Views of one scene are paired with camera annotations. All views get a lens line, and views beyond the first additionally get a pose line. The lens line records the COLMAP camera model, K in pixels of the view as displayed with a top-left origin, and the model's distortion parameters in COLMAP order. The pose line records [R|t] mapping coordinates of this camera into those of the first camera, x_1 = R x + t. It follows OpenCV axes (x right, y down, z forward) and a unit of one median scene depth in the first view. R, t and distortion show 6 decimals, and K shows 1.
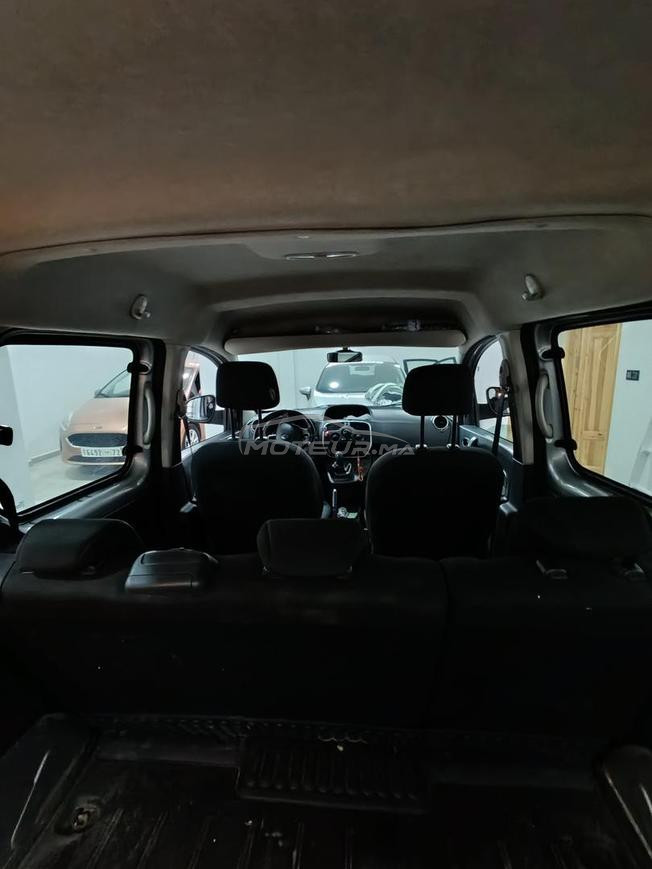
lens RADIAL K [[410.0, 0, 325.1], [0, 410.0, 436.1], [0, 0, 1]] dist [0.010895, 0.001494]
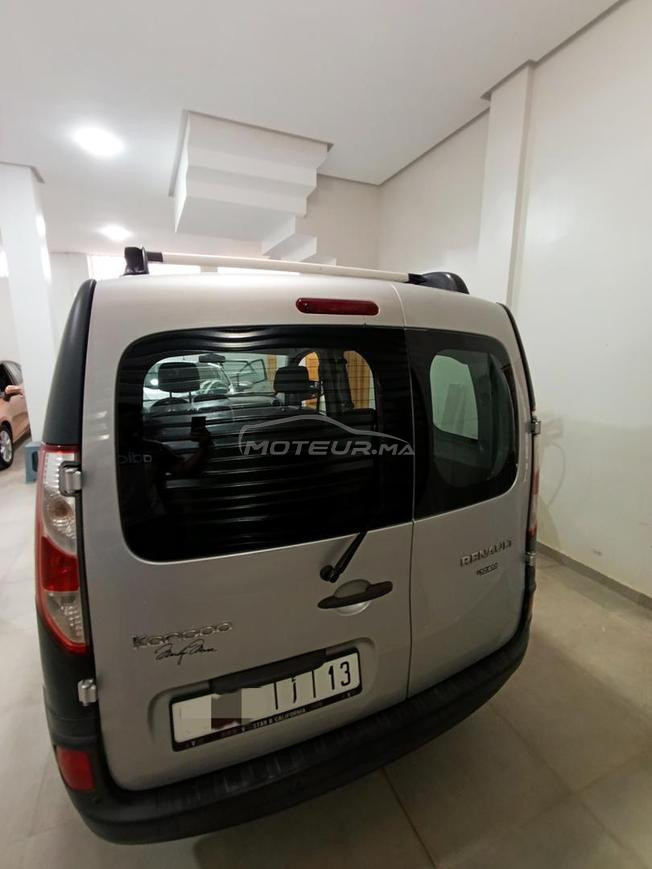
lens RADIAL K [[410.0, 0, 325.9], [0, 410.0, 435.4], [0, 0, 1]] dist [0.010895, 0.001494]
pose [[0.874758, -0.069311, 0.479577, -0.362945], [0.070508, 0.997390, 0.015541, 0.091840], [-0.479403, 0.020219, 0.877362, -0.523585]]
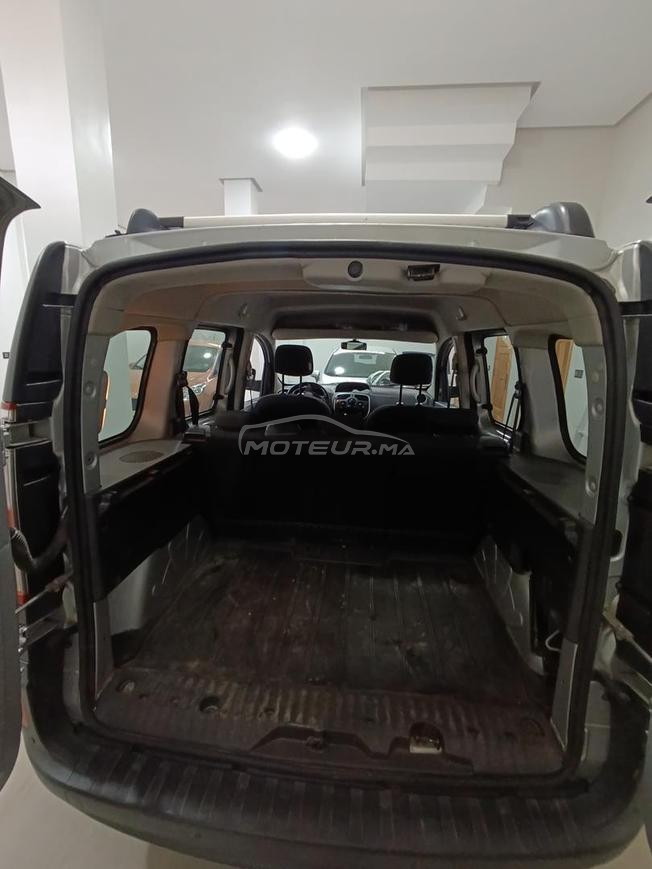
lens RADIAL K [[410.0, 0, 325.5], [0, 410.0, 432.6], [0, 0, 1]] dist [0.010895, 0.001494]
pose [[0.998323, 0.057705, 0.004672, -0.044126], [-0.057784, 0.998146, 0.019109, 0.091354], [-0.003561, -0.019347, 0.999806, -0.454097]]
